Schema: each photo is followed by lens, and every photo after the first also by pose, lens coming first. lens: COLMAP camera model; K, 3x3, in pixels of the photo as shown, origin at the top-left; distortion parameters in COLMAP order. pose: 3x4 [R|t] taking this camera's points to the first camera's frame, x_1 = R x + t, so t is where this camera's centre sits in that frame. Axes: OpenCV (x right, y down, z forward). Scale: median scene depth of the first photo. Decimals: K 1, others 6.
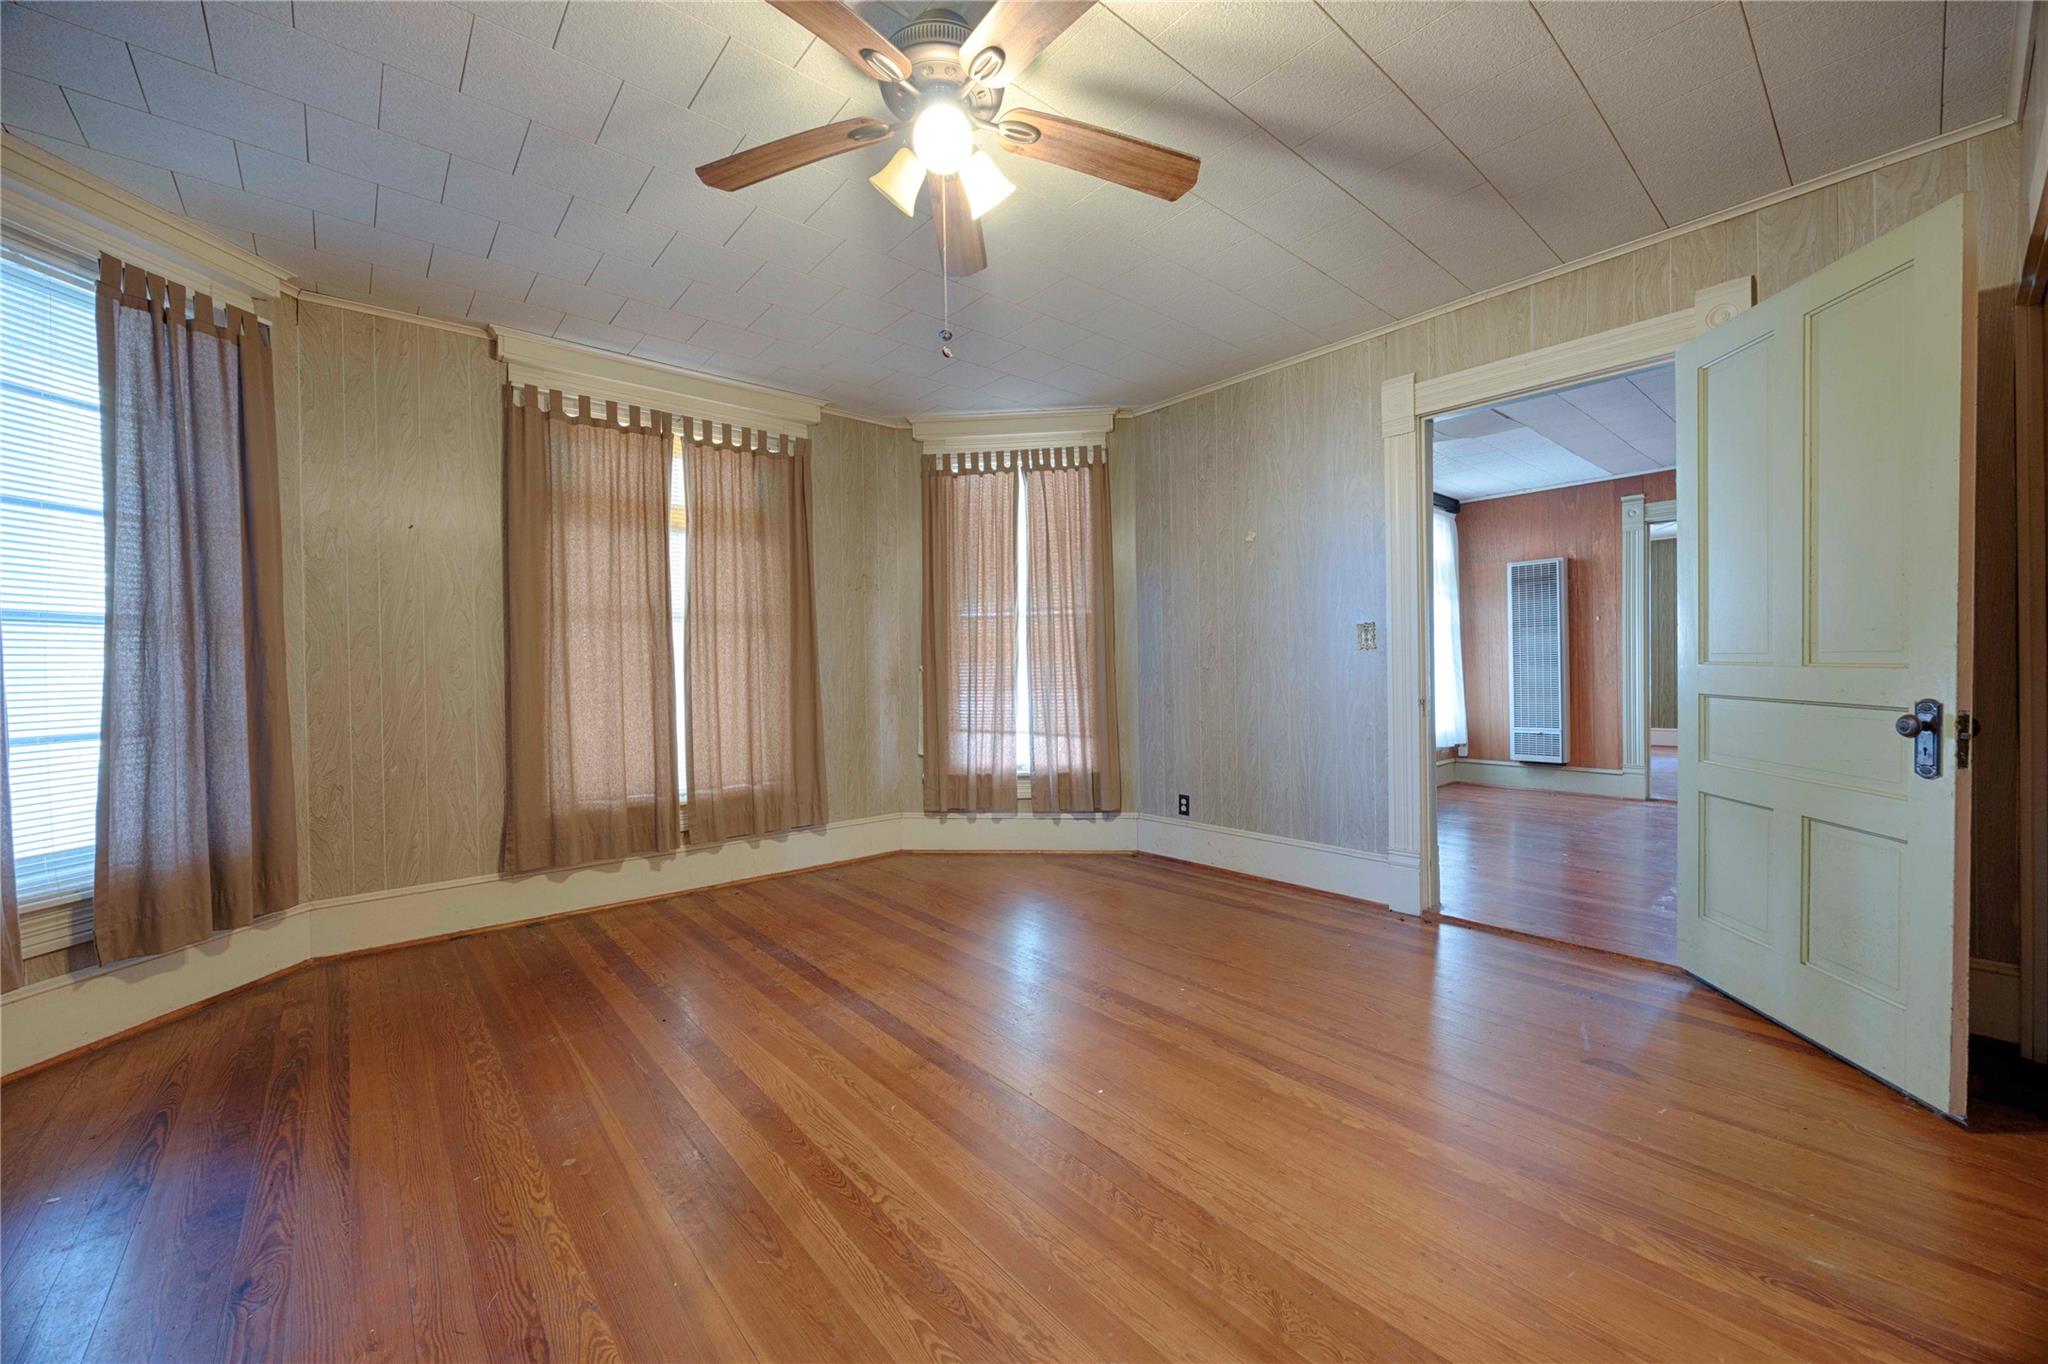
lens RADIAL K [[783.5, 0, 1010.1], [0, 783.5, 683.4], [0, 0, 1]] dist [-0.003195, -0.000093]
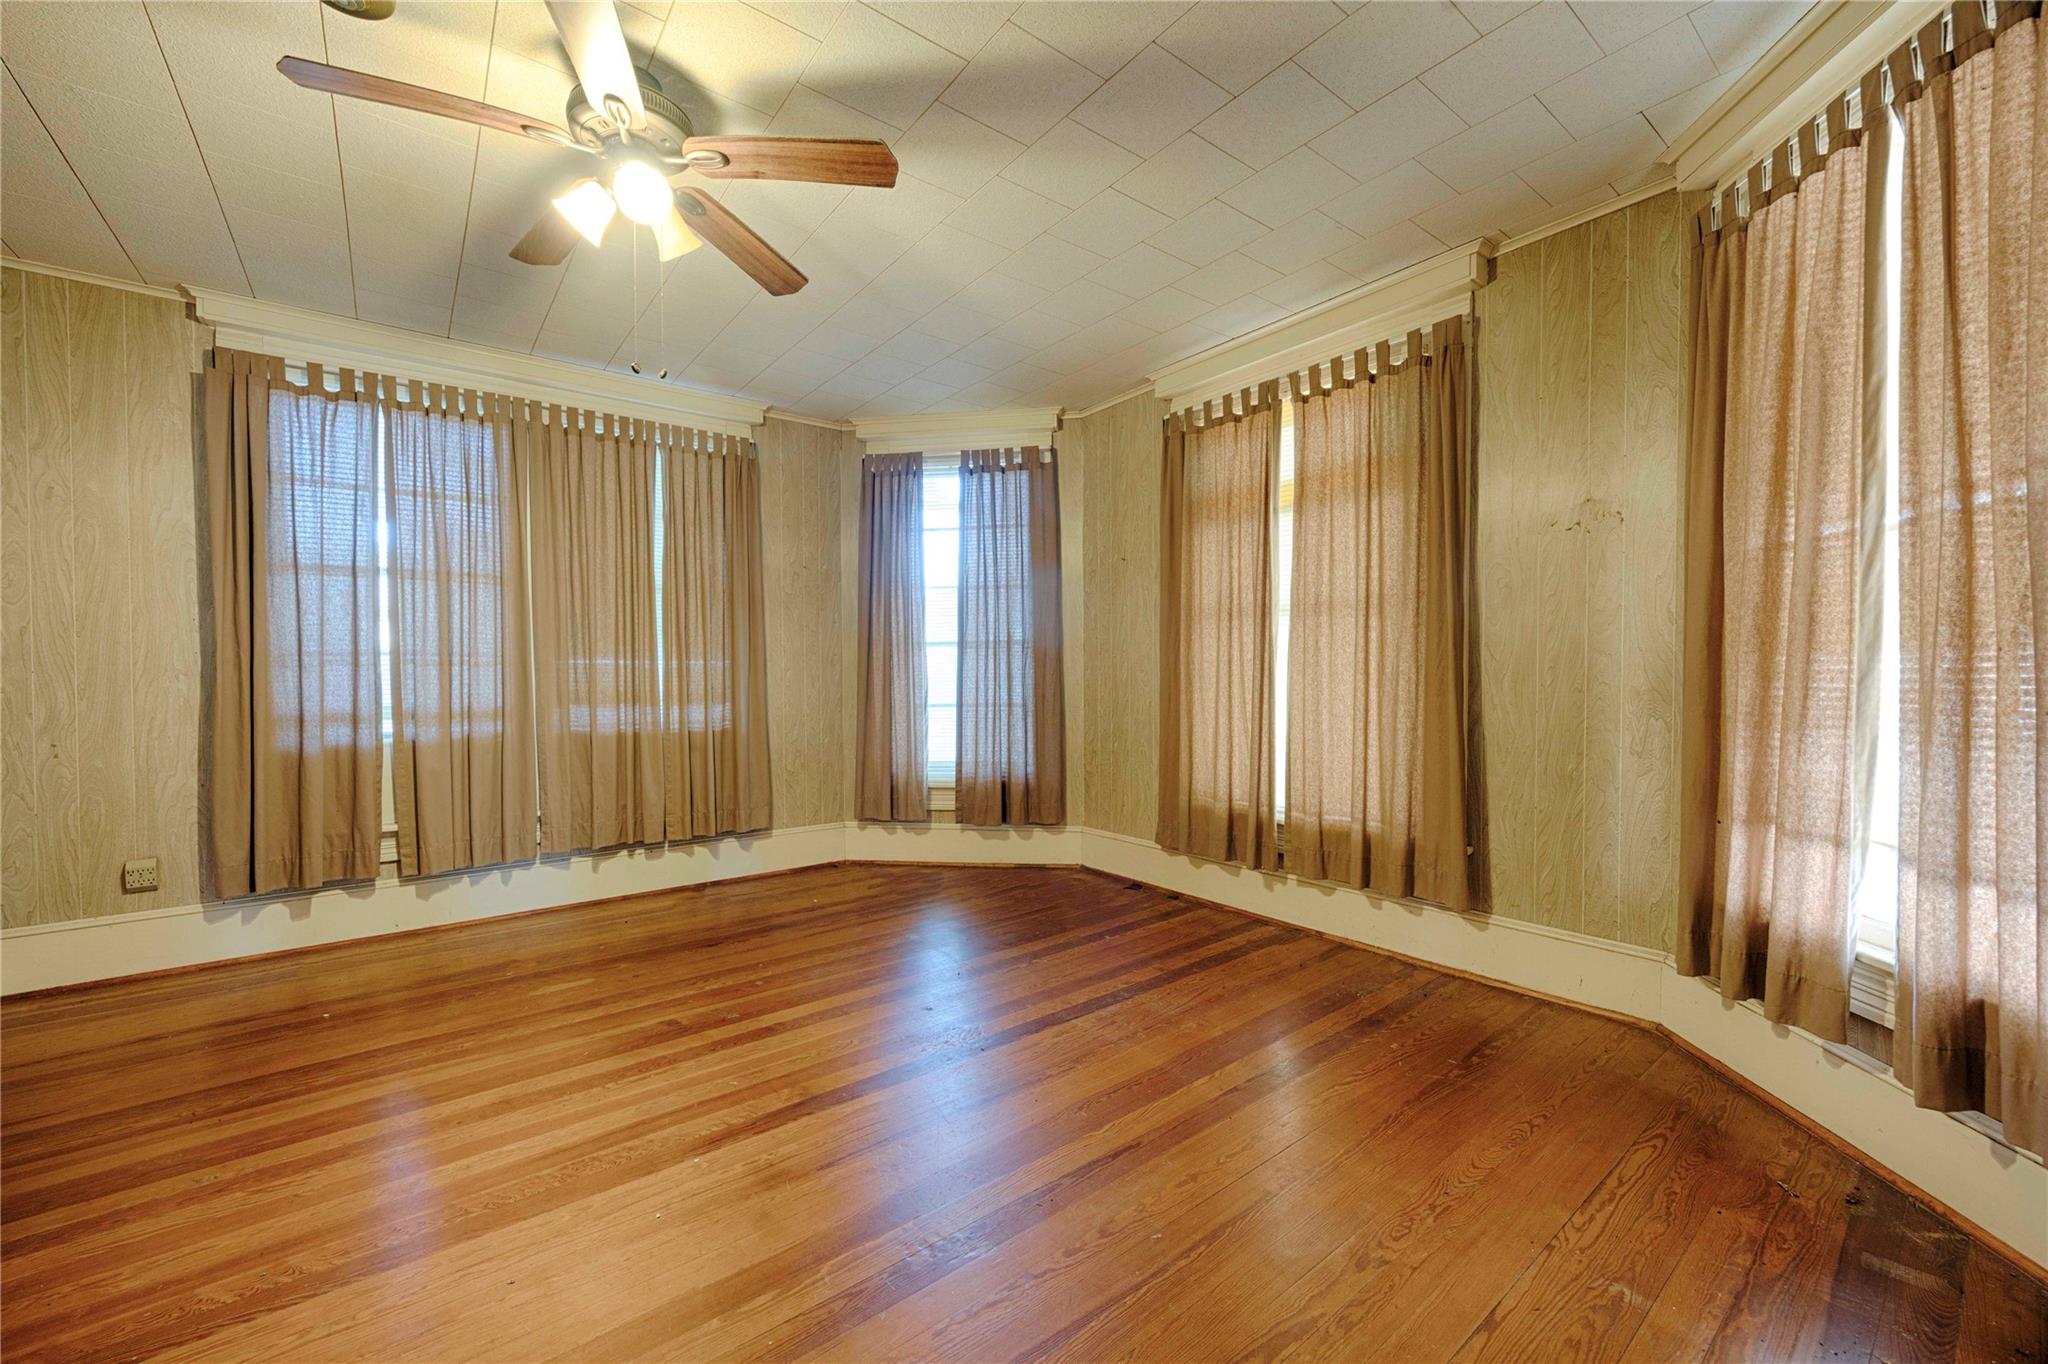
lens RADIAL K [[783.5, 0, 1010.2], [0, 783.5, 691.6], [0, 0, 1]] dist [-0.003195, -0.000093]
pose [[-0.038418, 0.037887, -0.998543, 0.474183], [-0.009833, 0.999218, 0.038291, -0.024615], [0.999213, 0.011289, -0.038015, 0.745989]]
